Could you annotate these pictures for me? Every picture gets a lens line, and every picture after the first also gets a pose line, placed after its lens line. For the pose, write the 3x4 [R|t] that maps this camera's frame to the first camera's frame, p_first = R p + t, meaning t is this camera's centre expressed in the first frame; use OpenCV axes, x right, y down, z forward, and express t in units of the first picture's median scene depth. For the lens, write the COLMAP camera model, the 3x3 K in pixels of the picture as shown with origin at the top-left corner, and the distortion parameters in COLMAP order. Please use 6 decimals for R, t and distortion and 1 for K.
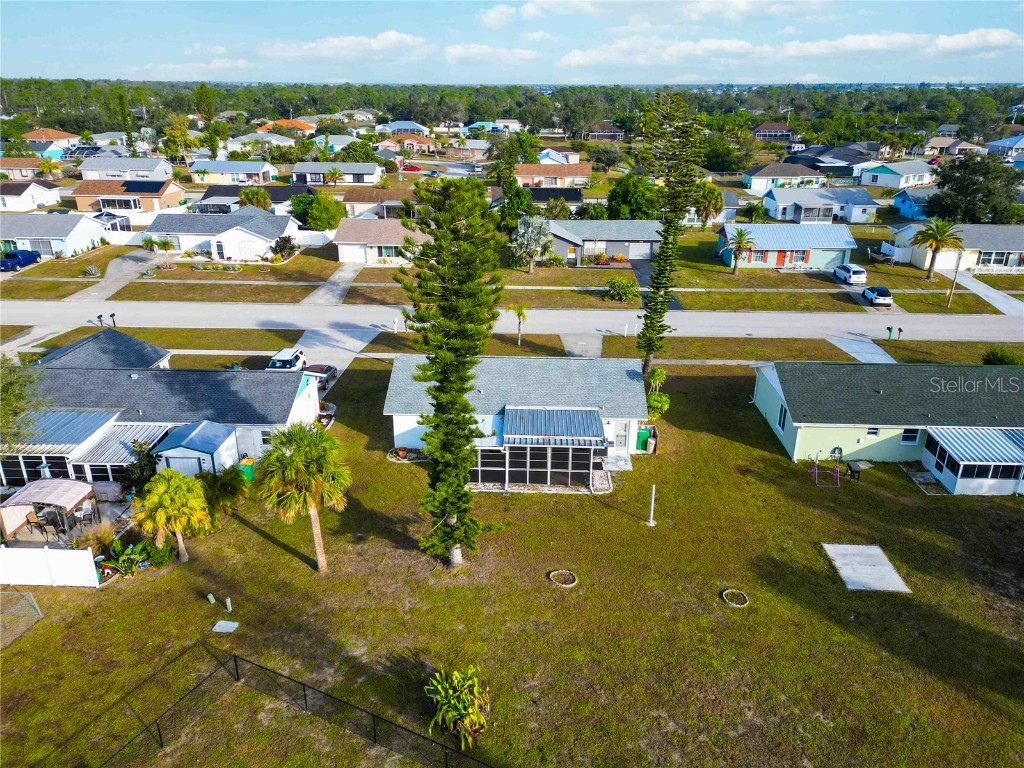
lens RADIAL K [[745.5, 0, 512.0], [0, 745.5, 384.0], [0, 0, 1]] dist [0.090885, -0.099610]
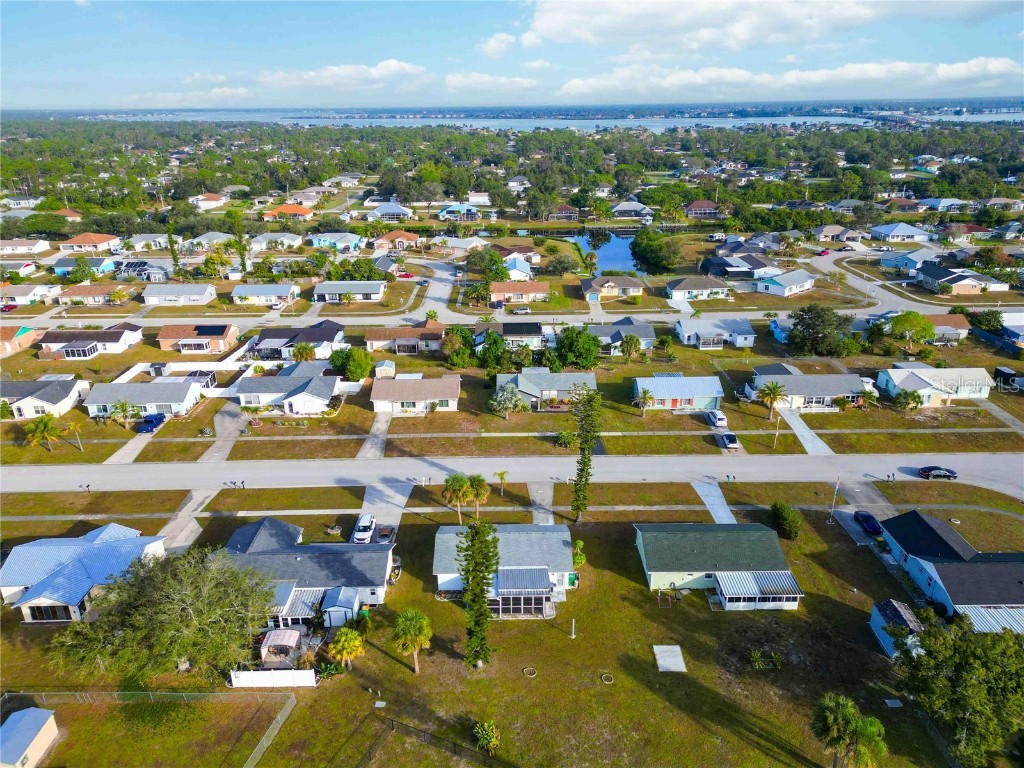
lens RADIAL K [[712.2, 0, 512.0], [0, 712.2, 384.0], [0, 0, 1]] dist [0.080406, -0.082139]
pose [[0.998913, -0.030844, 0.034936, -0.021976], [0.031094, 0.999495, -0.006619, -0.407711], [-0.034714, 0.007698, 0.999368, -0.785932]]
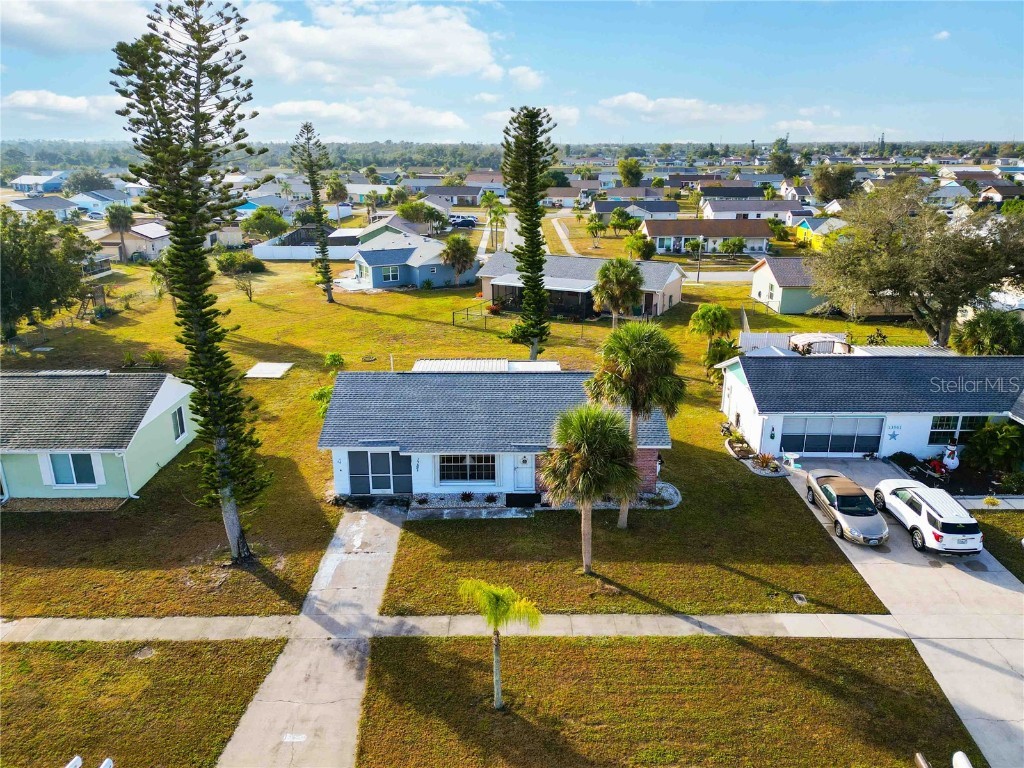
lens RADIAL K [[741.6, 0, 512.0], [0, 741.6, 384.0], [0, 0, 1]] dist [0.077625, -0.078126]
pose [[-0.999195, 0.007585, -0.039384, 0.022436], [-0.019129, 0.772957, 0.634170, -0.540294], [0.035252, 0.634413, -0.772190, 1.678995]]
